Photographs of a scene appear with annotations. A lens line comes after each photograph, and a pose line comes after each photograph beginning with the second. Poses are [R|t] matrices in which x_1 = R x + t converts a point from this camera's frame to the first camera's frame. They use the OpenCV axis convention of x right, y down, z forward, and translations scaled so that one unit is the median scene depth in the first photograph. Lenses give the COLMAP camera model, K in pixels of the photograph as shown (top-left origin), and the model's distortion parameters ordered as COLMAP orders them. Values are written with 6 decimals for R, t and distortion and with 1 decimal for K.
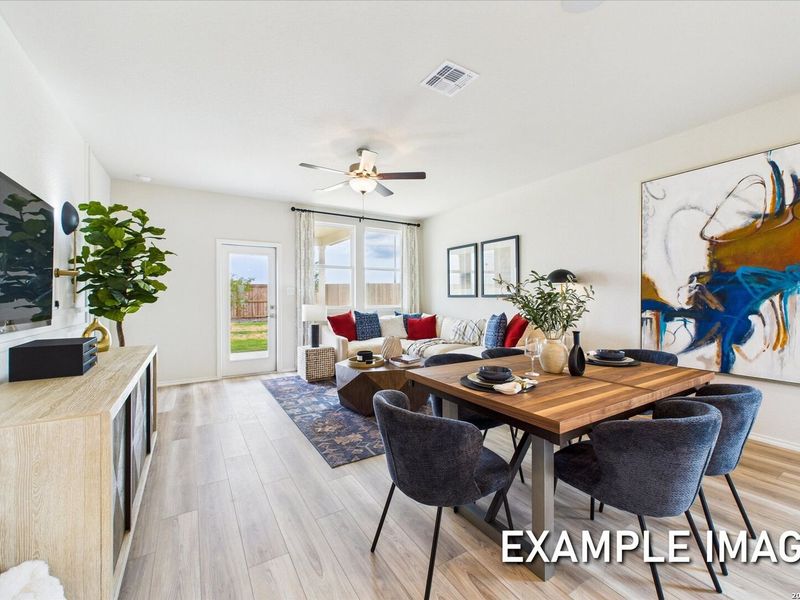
lens RADIAL K [[346.0, 0, 400.4], [0, 346.0, 296.4], [0, 0, 1]] dist [0.001350, -0.000147]
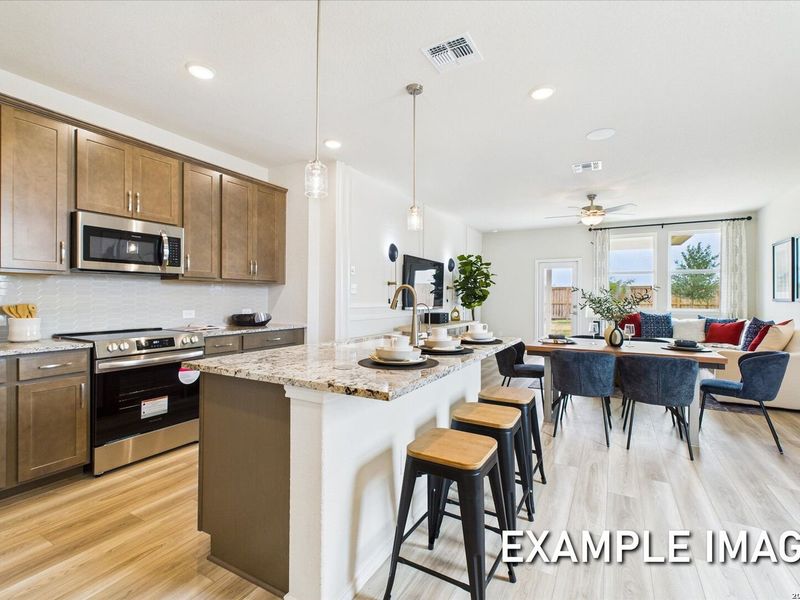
lens RADIAL K [[375.3, 0, 396.9], [0, 375.3, 298.8], [0, 0, 1]] dist [0.000617, -0.000041]
pose [[0.476390, 0.009408, -0.879184, 0.818924], [-0.008673, 0.999944, 0.006001, -0.002136], [0.879191, 0.004766, 0.476445, -0.404038]]
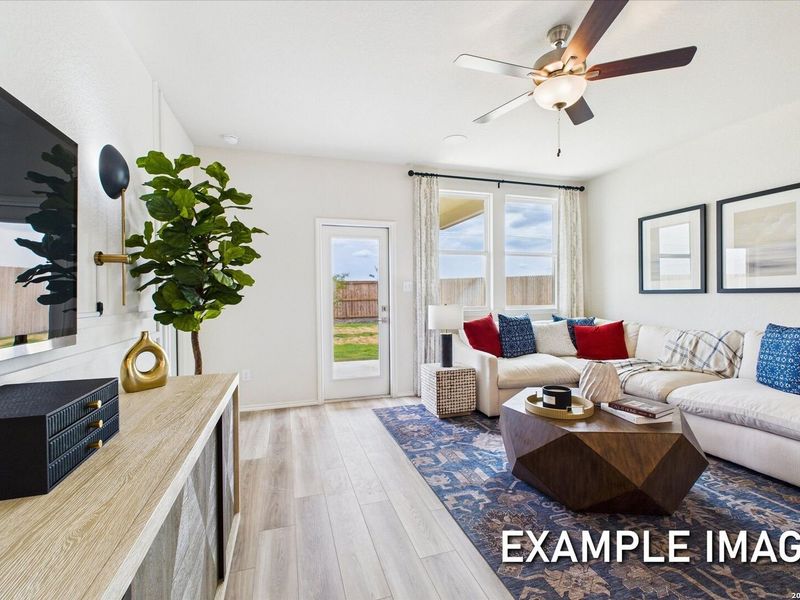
lens RADIAL K [[375.3, 0, 396.9], [0, 375.3, 298.8], [0, 0, 1]] dist [0.000617, -0.000041]
pose [[0.967252, -0.003461, -0.253794, -0.201433], [0.006720, 0.999906, 0.011976, 0.001121], [0.253728, -0.013289, 0.967184, 0.330152]]
